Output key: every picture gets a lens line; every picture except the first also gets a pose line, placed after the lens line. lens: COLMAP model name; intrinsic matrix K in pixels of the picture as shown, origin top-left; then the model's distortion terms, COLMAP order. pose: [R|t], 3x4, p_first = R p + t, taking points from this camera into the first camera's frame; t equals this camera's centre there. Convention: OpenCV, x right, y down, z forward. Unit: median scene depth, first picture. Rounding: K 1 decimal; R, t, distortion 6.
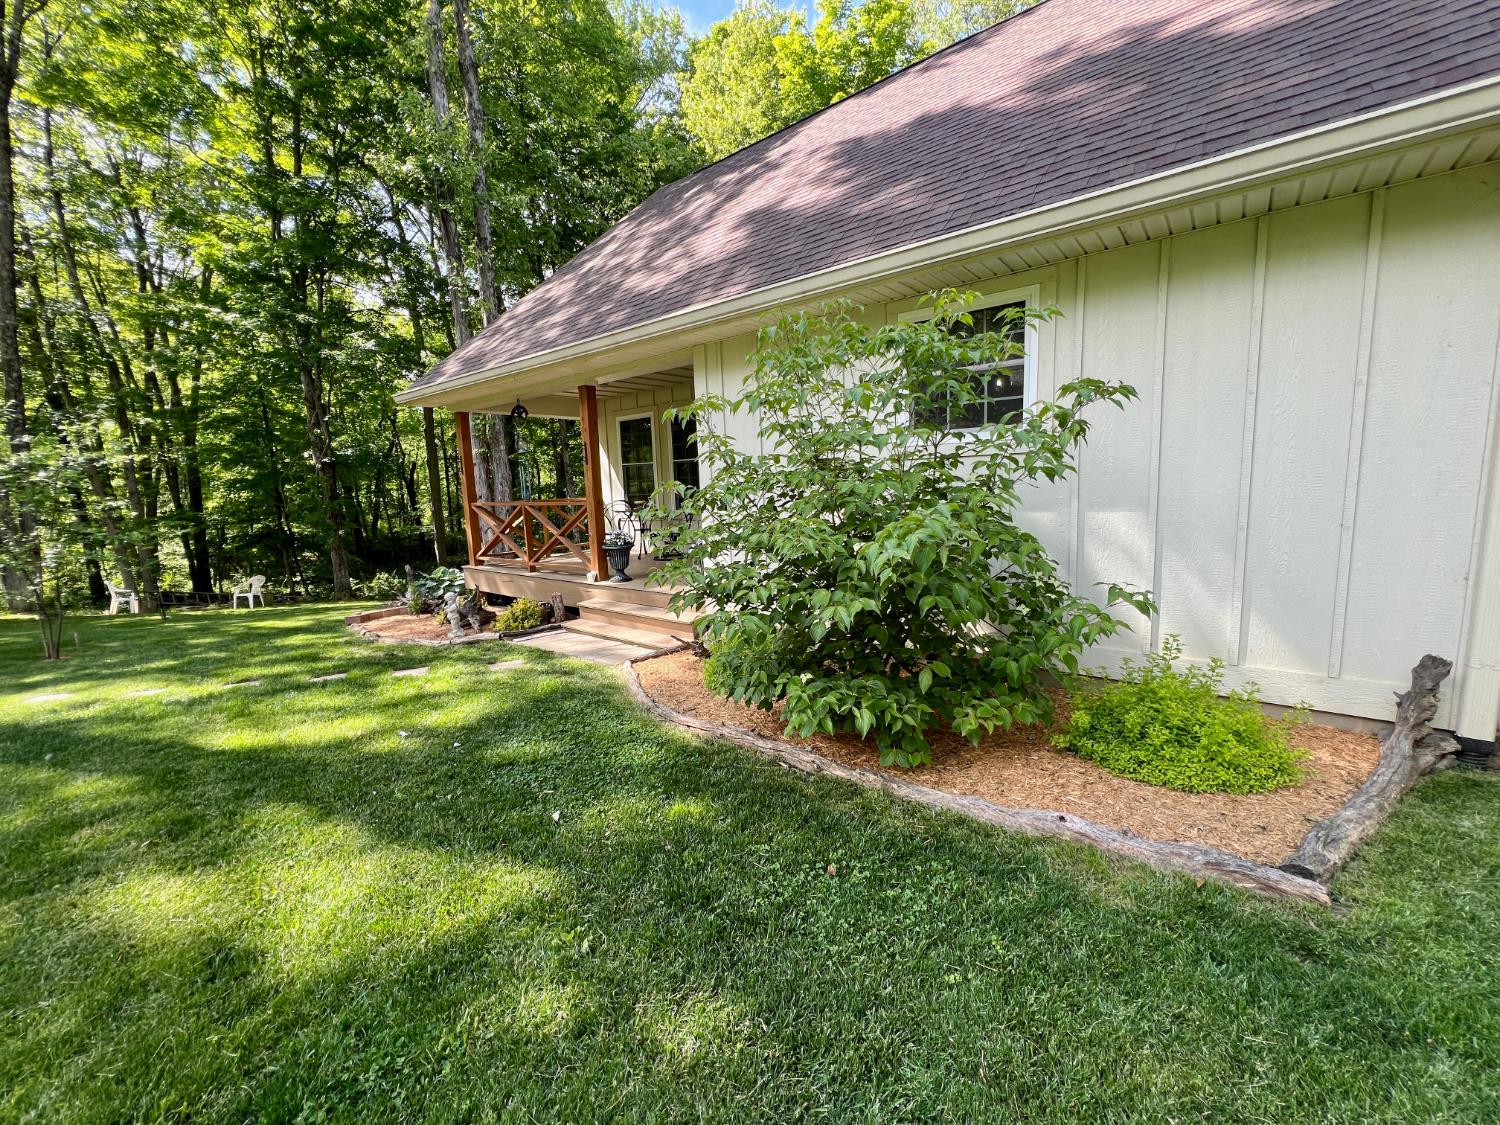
lens RADIAL K [[606.2, 0, 749.4], [0, 606.2, 566.8], [0, 0, 1]] dist [0.000899, -0.000550]
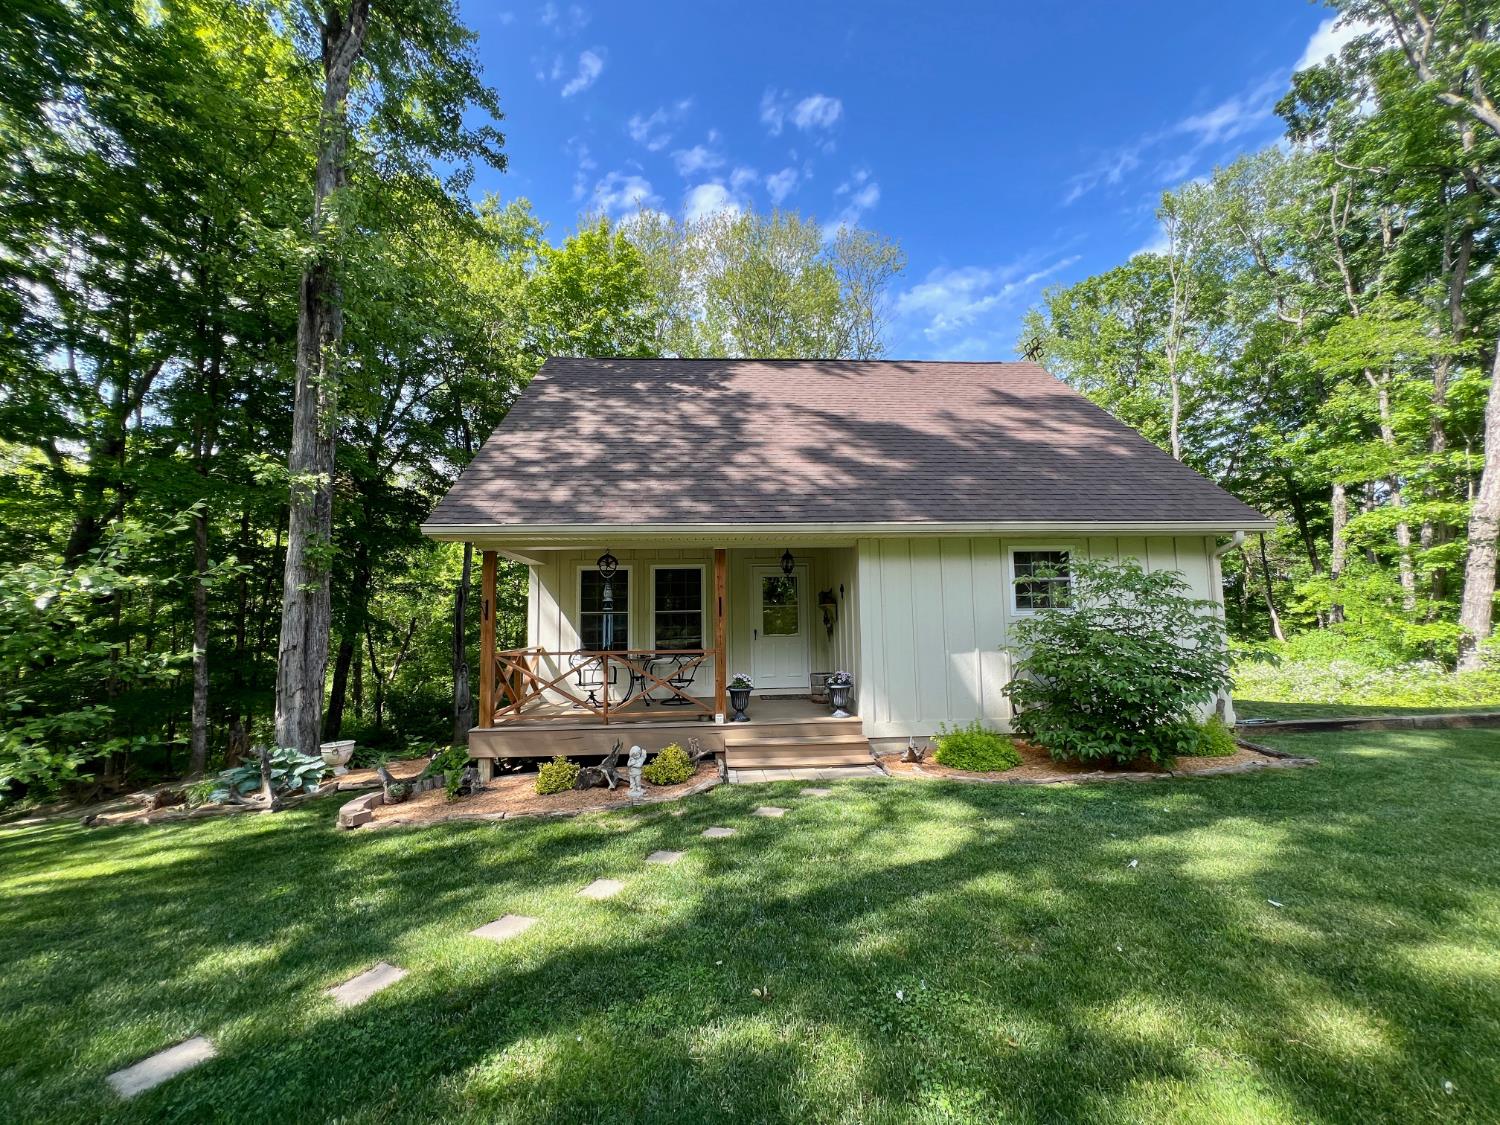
lens RADIAL K [[606.2, 0, 745.0], [0, 606.2, 562.5], [0, 0, 1]] dist [0.000899, -0.000550]
pose [[0.729363, 0.092244, 0.677880, -1.852493], [0.079552, 0.972711, -0.217957, -0.029225], [-0.679486, 0.212897, 0.702121, 0.277193]]
